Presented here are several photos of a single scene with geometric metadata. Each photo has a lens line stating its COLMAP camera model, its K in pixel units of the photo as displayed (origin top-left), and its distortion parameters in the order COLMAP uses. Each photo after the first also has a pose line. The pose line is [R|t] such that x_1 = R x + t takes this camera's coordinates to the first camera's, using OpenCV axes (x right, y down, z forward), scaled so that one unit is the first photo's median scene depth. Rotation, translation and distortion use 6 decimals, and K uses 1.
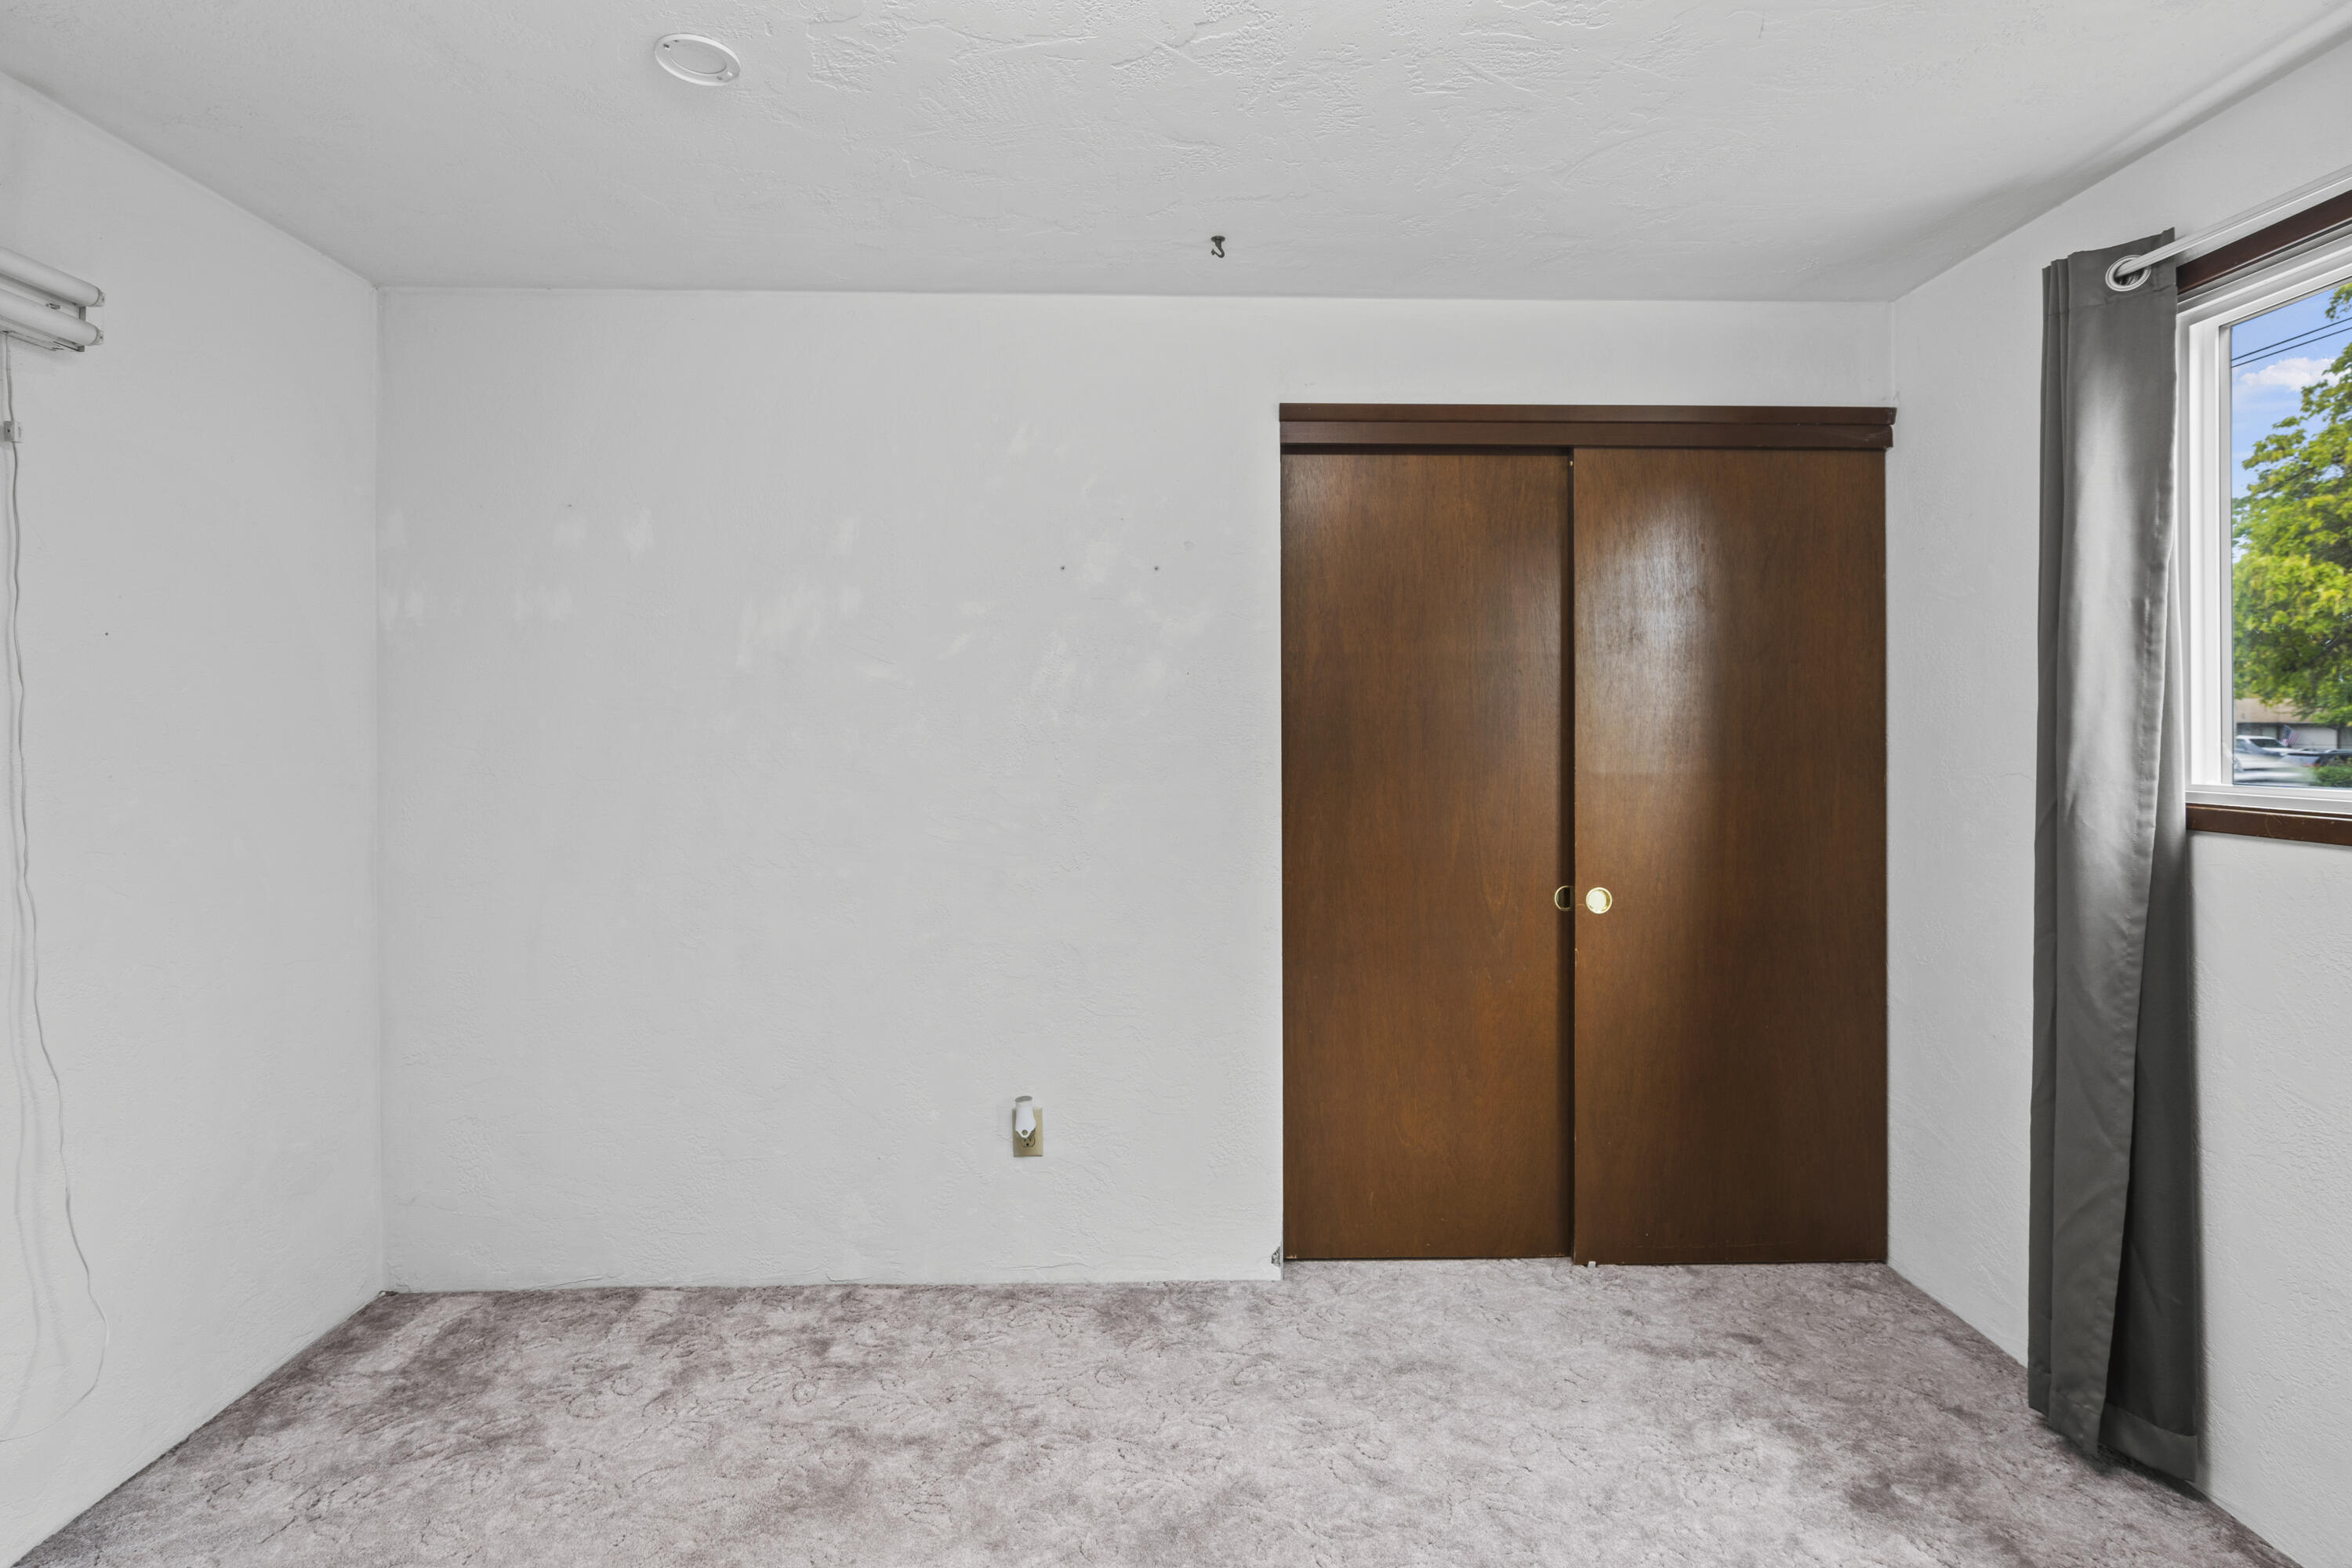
lens RADIAL K [[1099.7, 0, 1173.7], [0, 1099.7, 756.8], [0, 0, 1]] dist [-0.003632, 0.001830]
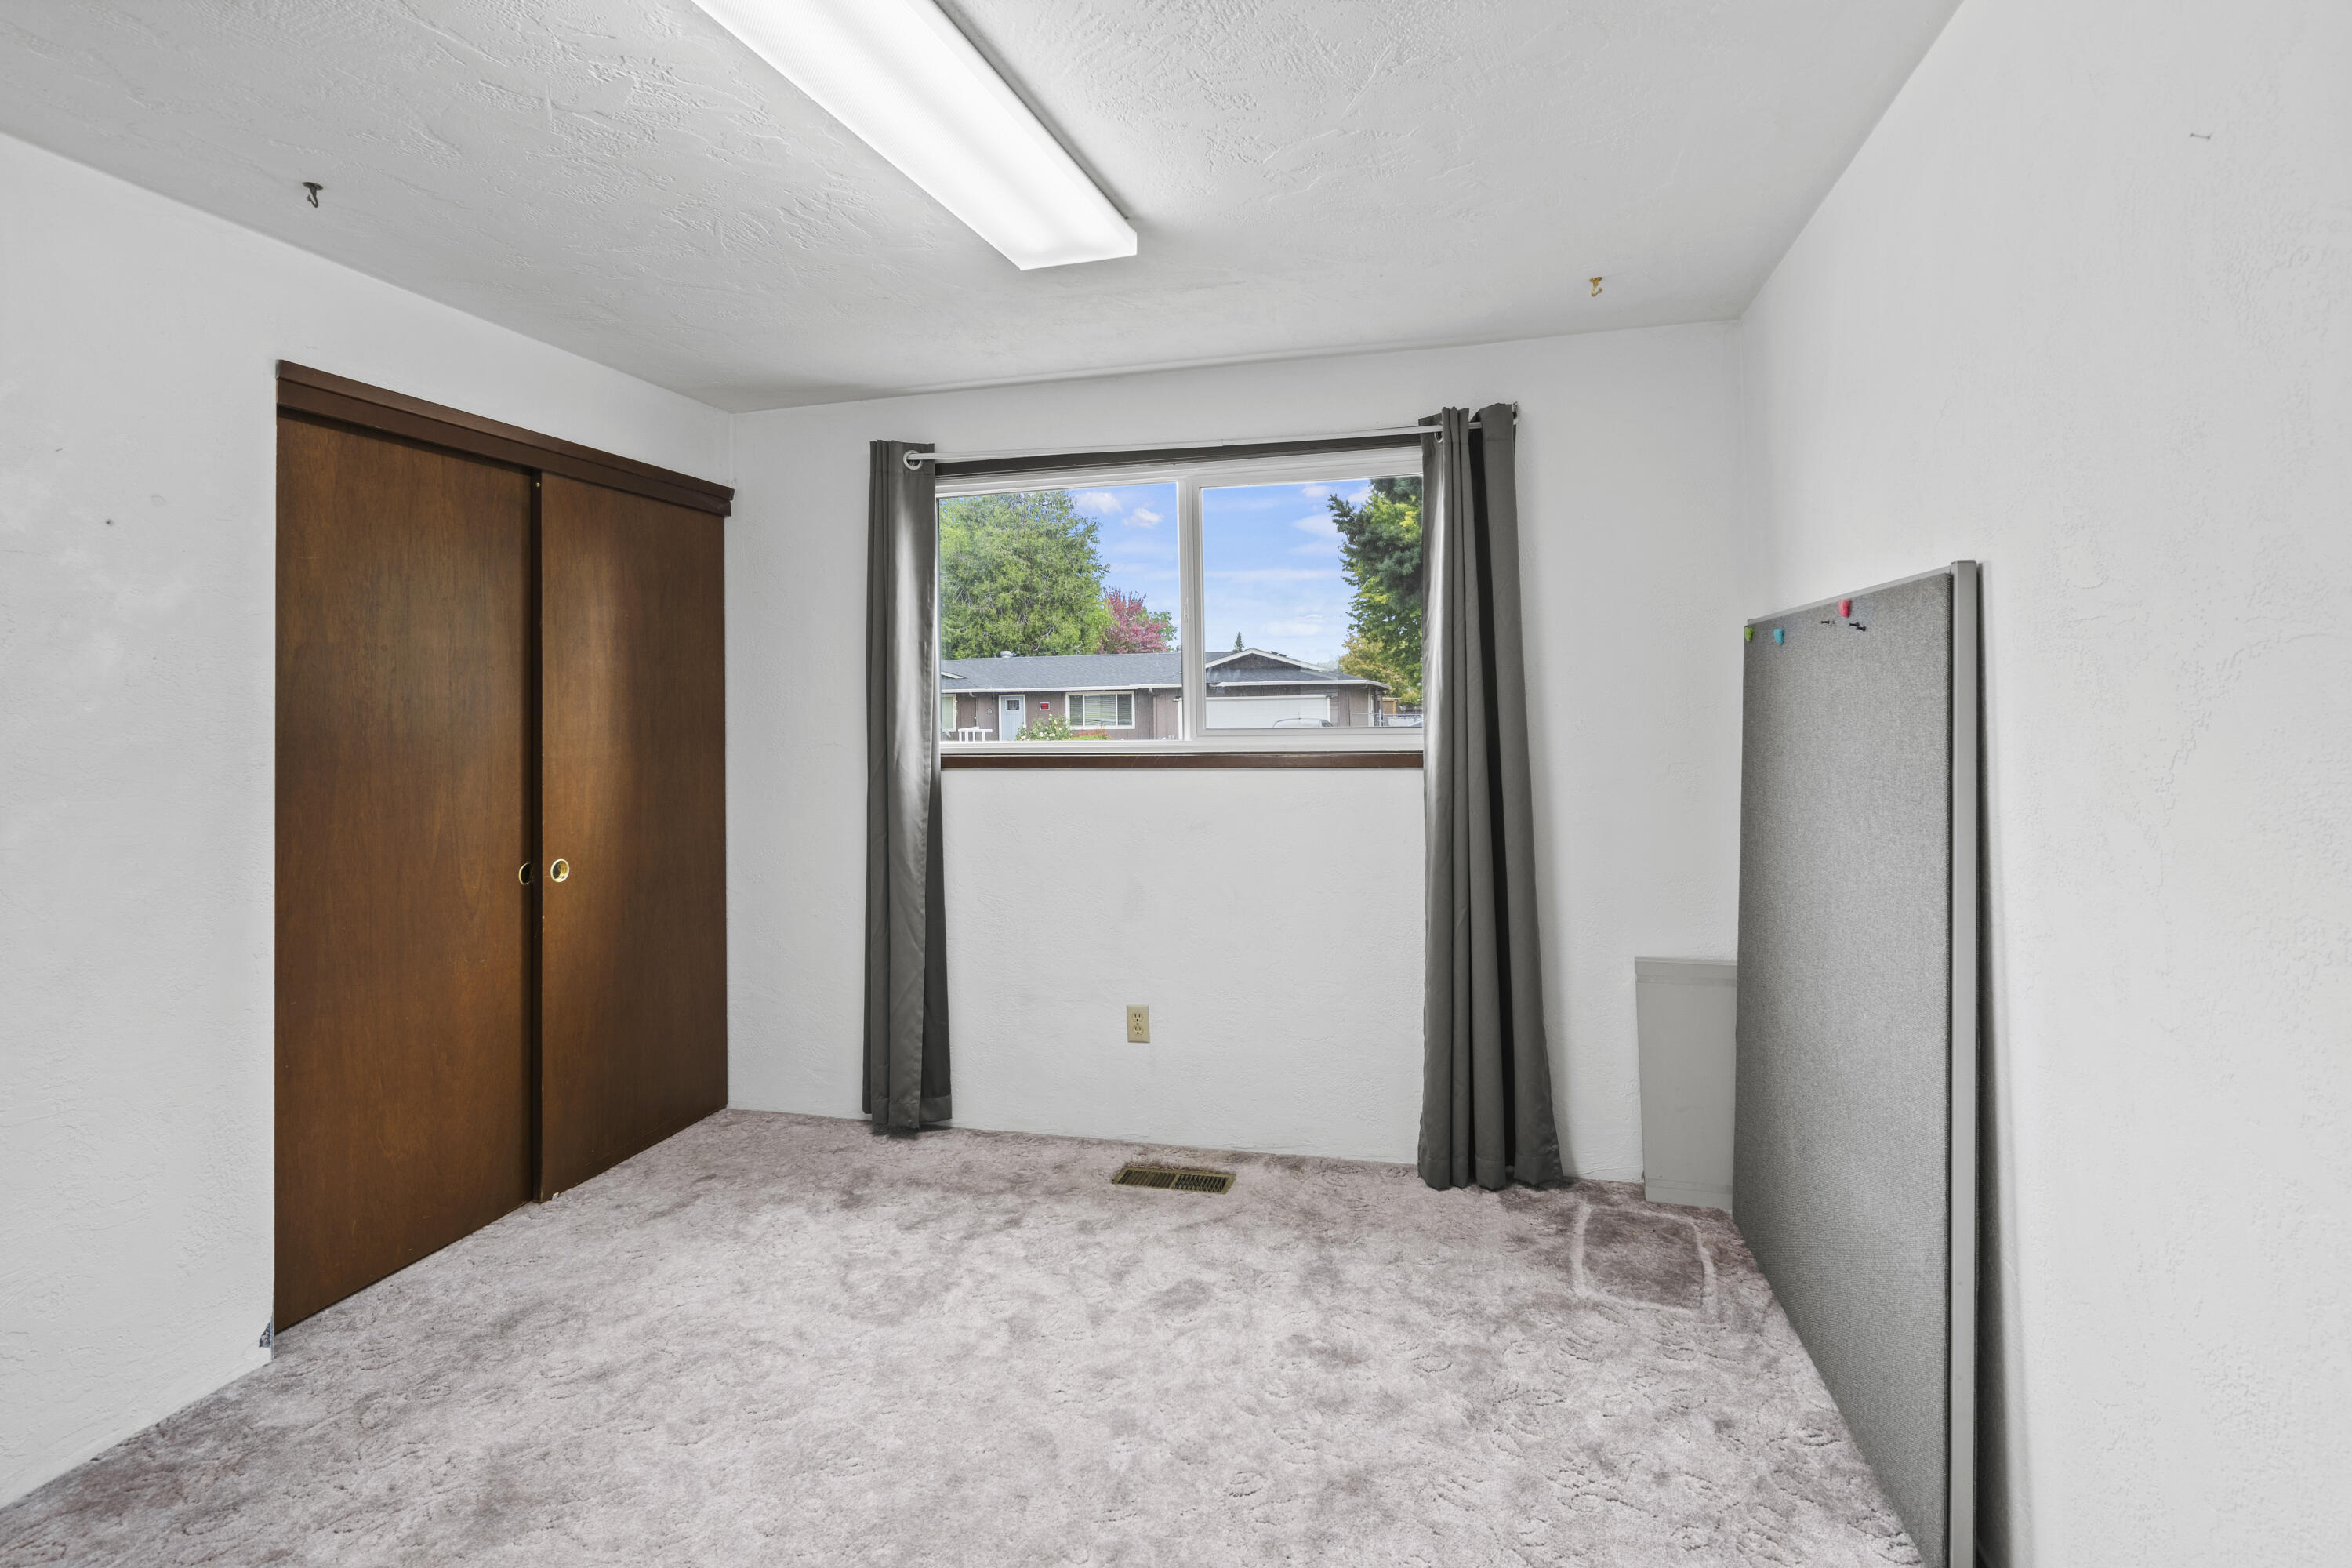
lens RADIAL K [[1099.7, 0, 1173.7], [0, 1099.7, 756.8], [0, 0, 1]] dist [-0.003632, 0.001830]
pose [[0.294799, -0.046181, 0.954443, -0.549436], [0.041552, 0.998506, 0.035478, -0.001380], [-0.954655, 0.029200, 0.296277, 0.053916]]
